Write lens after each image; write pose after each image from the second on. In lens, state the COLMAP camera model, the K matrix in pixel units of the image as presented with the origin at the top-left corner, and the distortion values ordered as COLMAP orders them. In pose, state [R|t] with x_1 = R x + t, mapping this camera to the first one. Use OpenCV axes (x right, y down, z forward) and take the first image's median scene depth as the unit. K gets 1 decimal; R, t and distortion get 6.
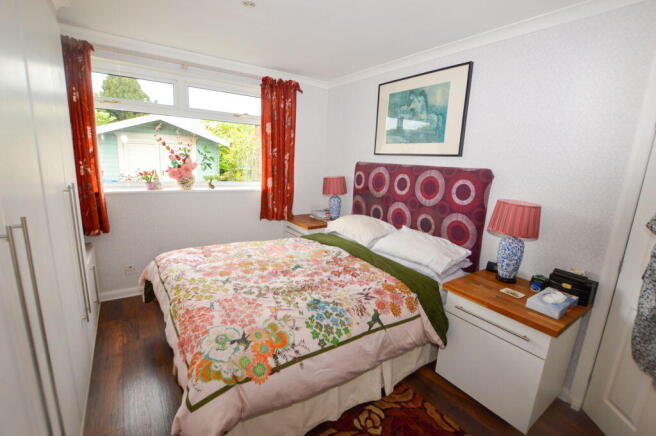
lens RADIAL K [[292.7, 0, 332.4], [0, 292.7, 221.2], [0, 0, 1]] dist [-0.035739, 0.004602]
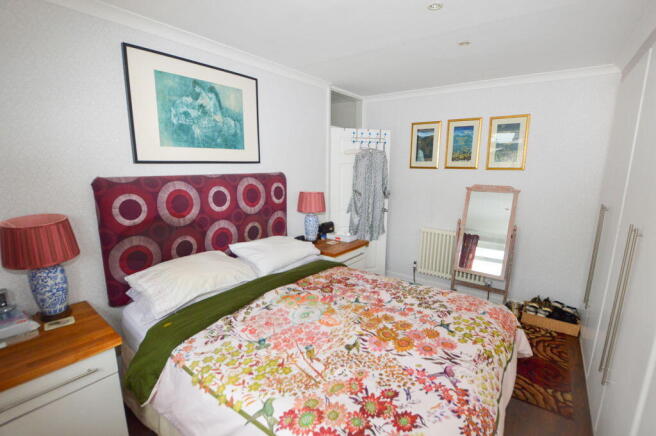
lens RADIAL K [[292.7, 0, 332.4], [0, 292.7, 221.2], [0, 0, 1]] dist [-0.035739, 0.004602]
pose [[-0.303109, -0.230608, 0.924632, -0.693464], [0.176075, 0.940020, 0.292166, -0.275378], [-0.936548, 0.251362, -0.244324, 1.010539]]
